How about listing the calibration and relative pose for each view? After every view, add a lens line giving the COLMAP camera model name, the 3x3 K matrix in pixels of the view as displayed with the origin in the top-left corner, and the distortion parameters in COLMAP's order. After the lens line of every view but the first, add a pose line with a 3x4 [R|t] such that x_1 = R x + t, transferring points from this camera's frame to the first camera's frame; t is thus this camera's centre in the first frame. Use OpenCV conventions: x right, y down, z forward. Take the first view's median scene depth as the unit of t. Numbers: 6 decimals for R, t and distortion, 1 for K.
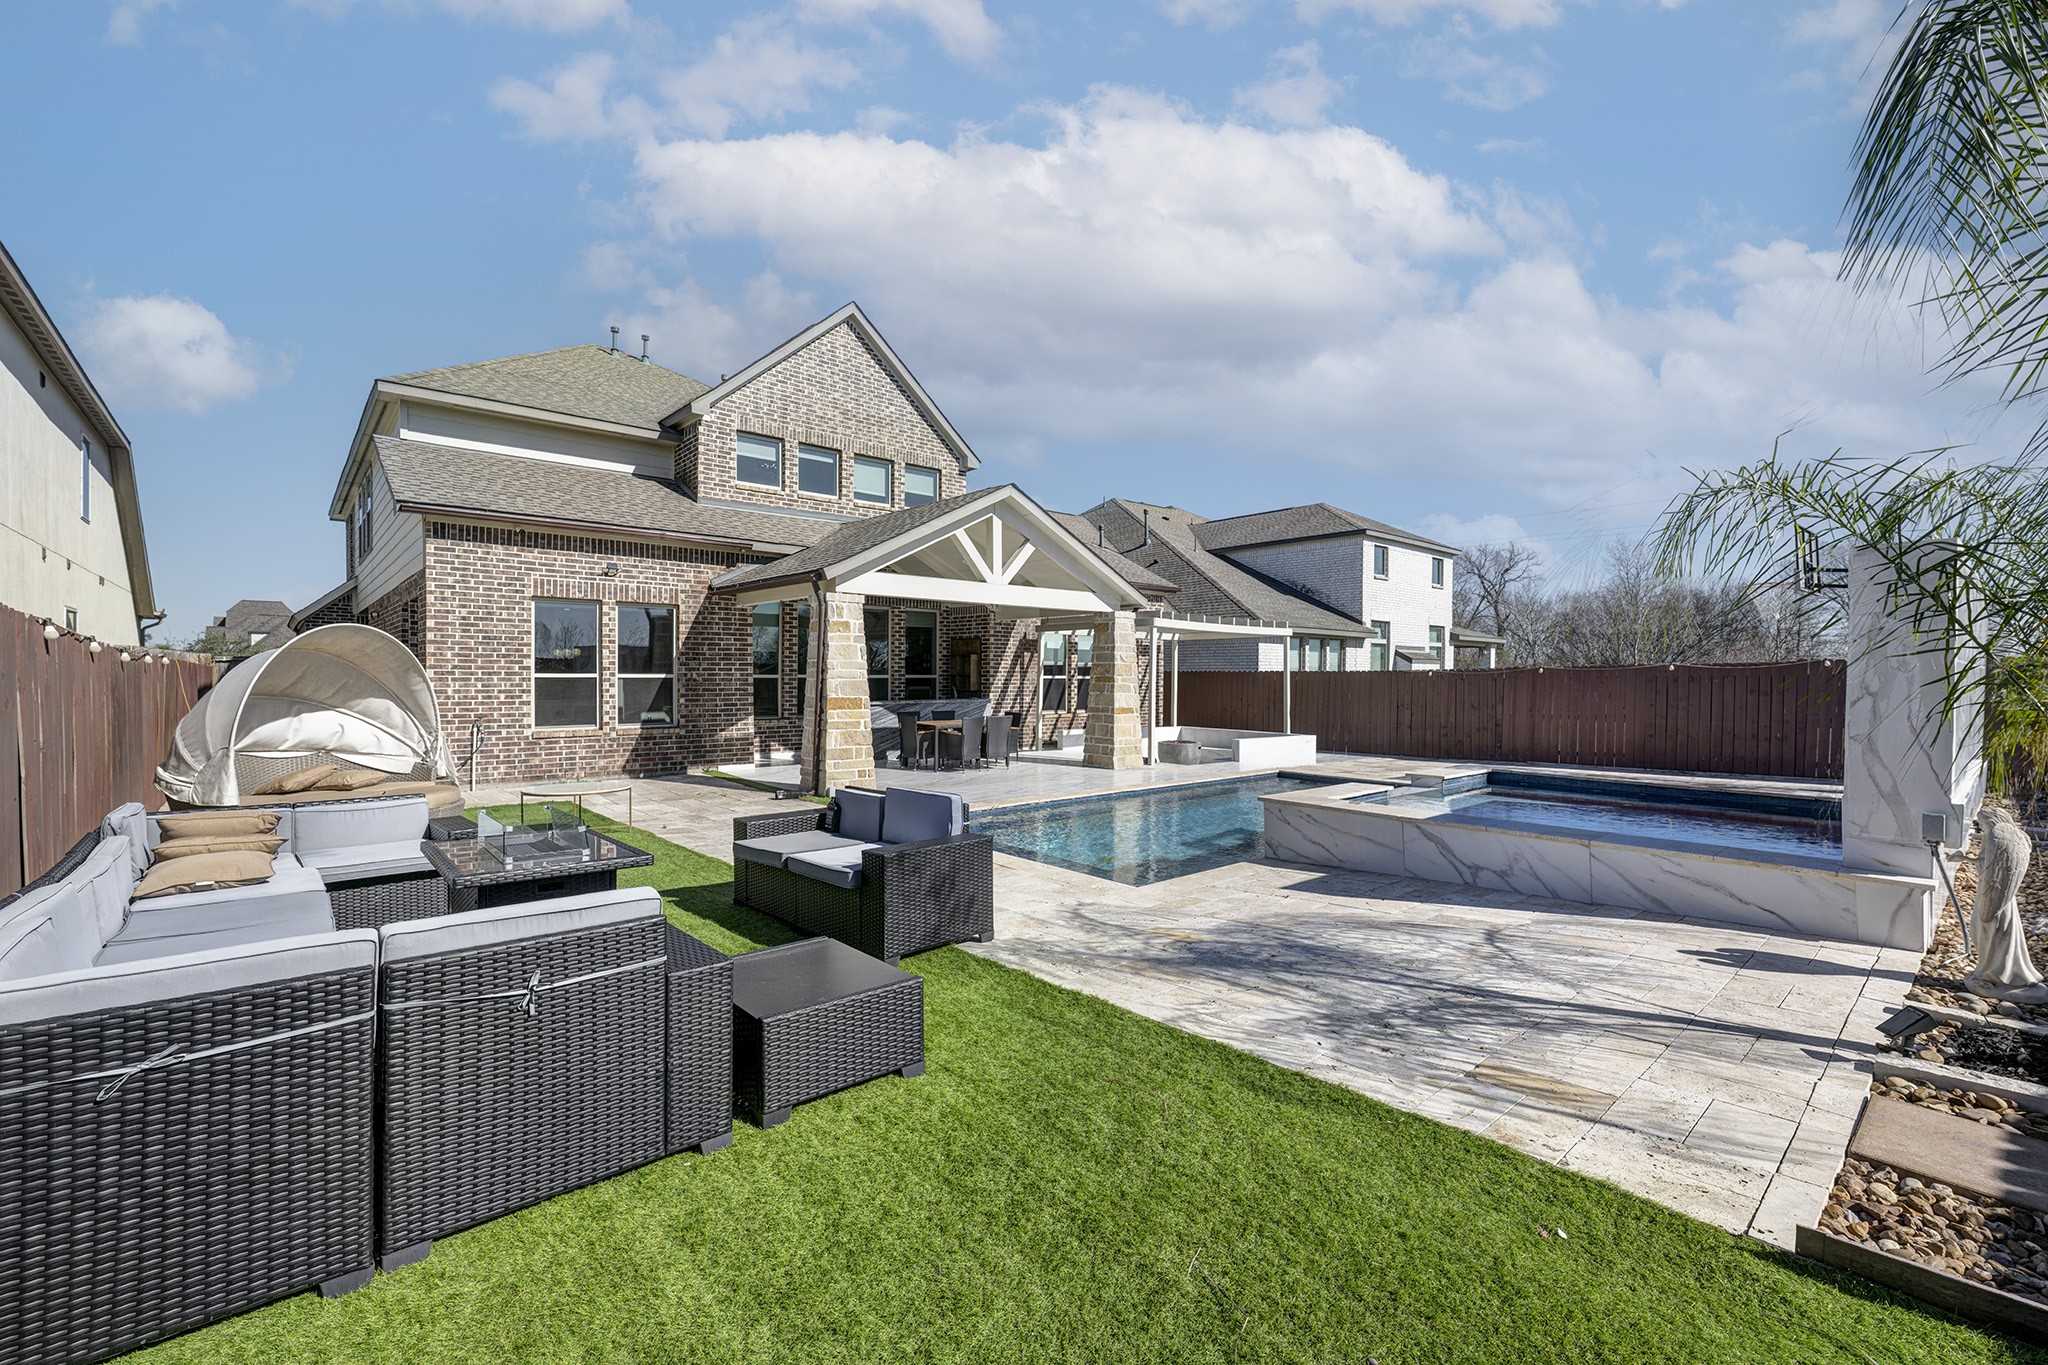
lens RADIAL K [[856.8, 0, 1024.0], [0, 856.8, 682.5], [0, 0, 1]] dist [-0.000261, -0.000041]
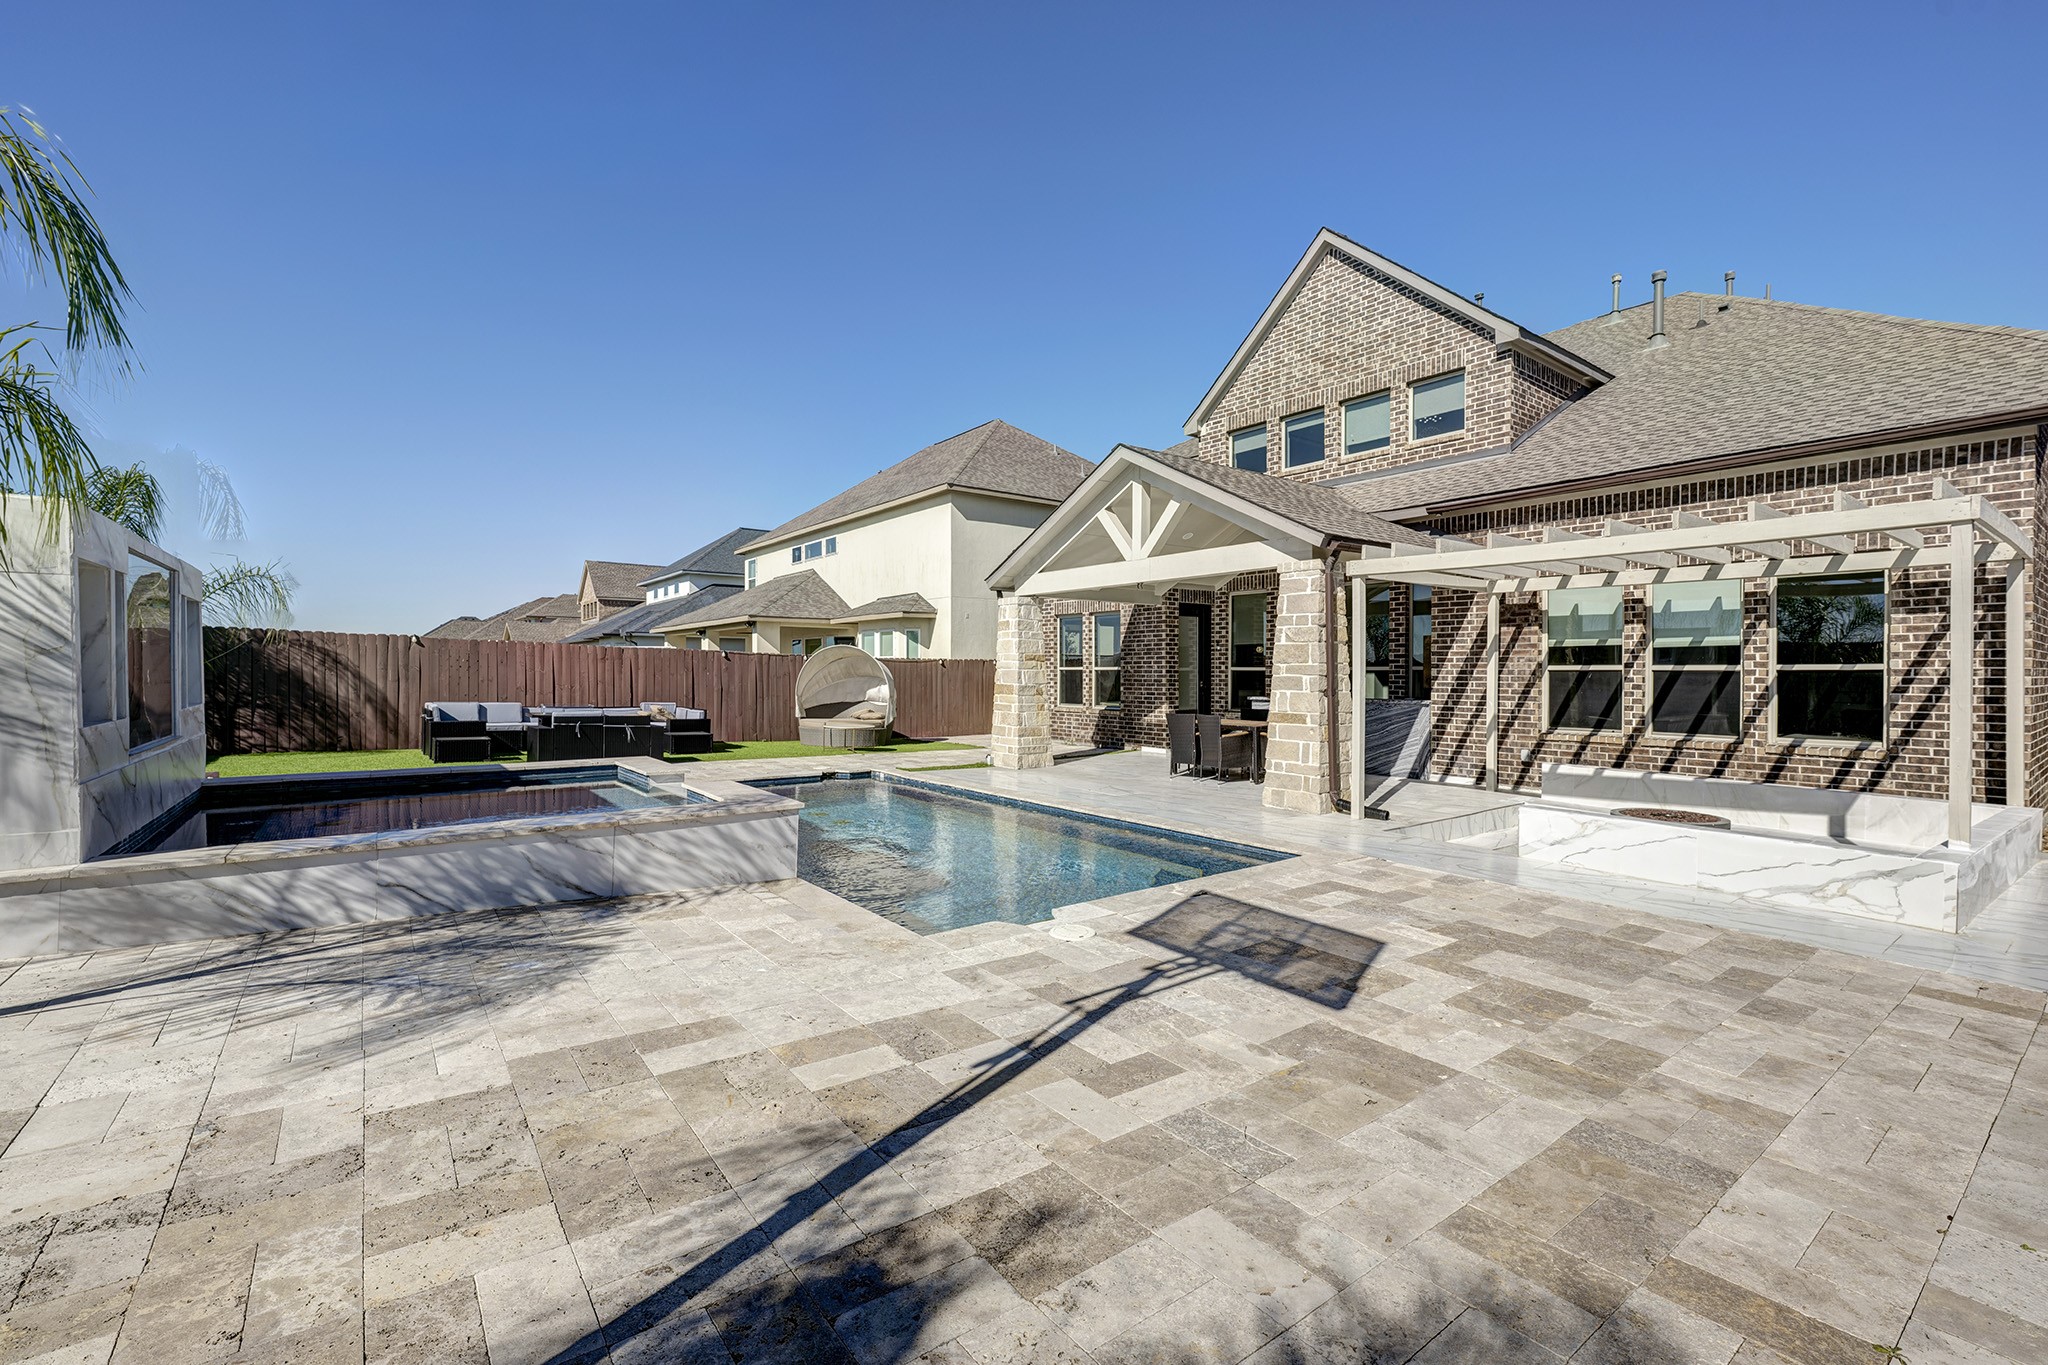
lens RADIAL K [[916.6, 0, 1024.0], [0, 916.6, 682.5], [0, 0, 1]] dist [0.000270, -0.000012]
pose [[-0.086198, 0.004009, -0.996270, 0.872047], [-0.014020, 0.999888, 0.005237, 0.007096], [0.996179, 0.014419, -0.086132, 0.935408]]
